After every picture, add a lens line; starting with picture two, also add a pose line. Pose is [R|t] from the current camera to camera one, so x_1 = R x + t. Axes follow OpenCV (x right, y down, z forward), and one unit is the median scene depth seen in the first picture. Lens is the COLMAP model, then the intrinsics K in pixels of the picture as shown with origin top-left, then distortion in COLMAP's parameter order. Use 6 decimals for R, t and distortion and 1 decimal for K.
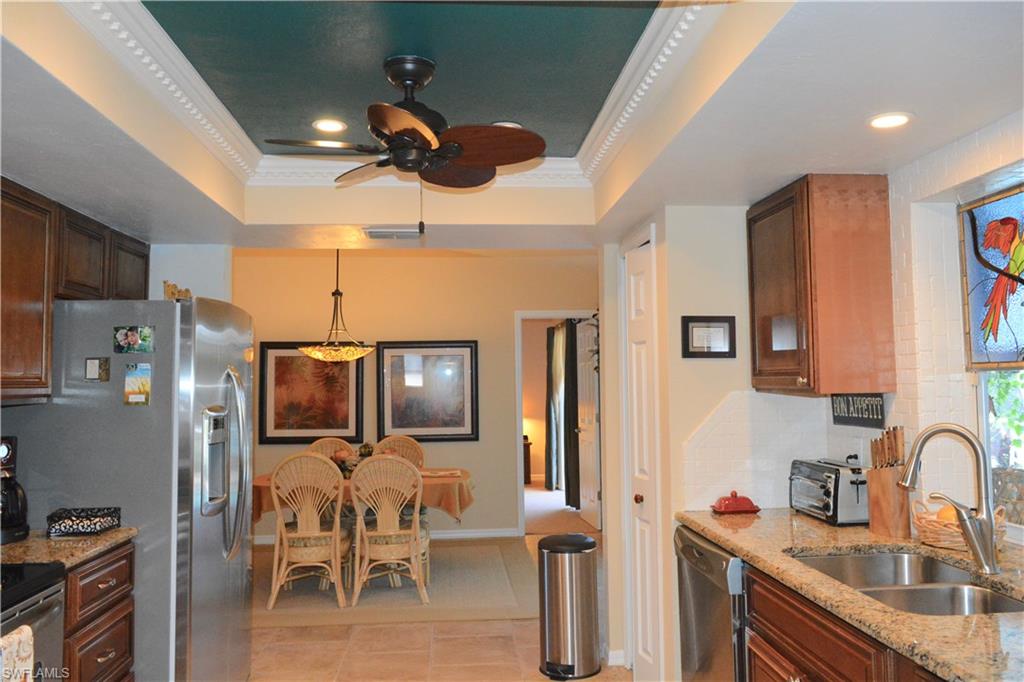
lens RADIAL K [[792.8, 0, 517.1], [0, 792.8, 332.6], [0, 0, 1]] dist [-0.004329, -0.004964]
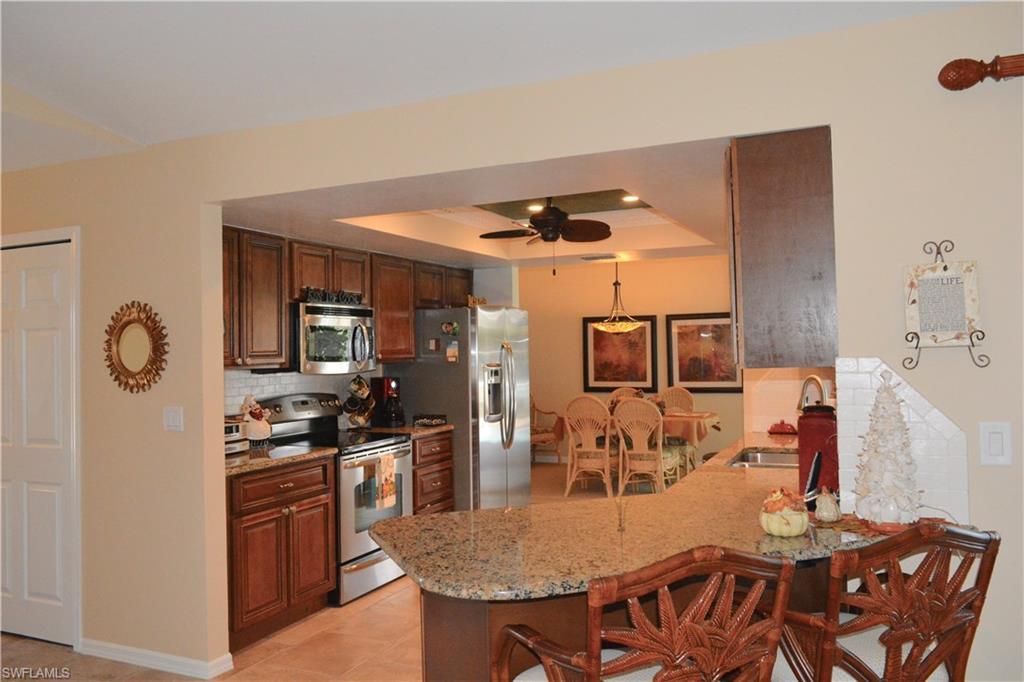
lens RADIAL K [[792.8, 0, 517.1], [0, 792.8, 332.6], [0, 0, 1]] dist [-0.004329, -0.004964]
pose [[0.868523, -0.016939, -0.495359, 0.357513], [0.042100, 0.998325, 0.039676, -0.030387], [0.493857, -0.055314, 0.867782, -0.344865]]
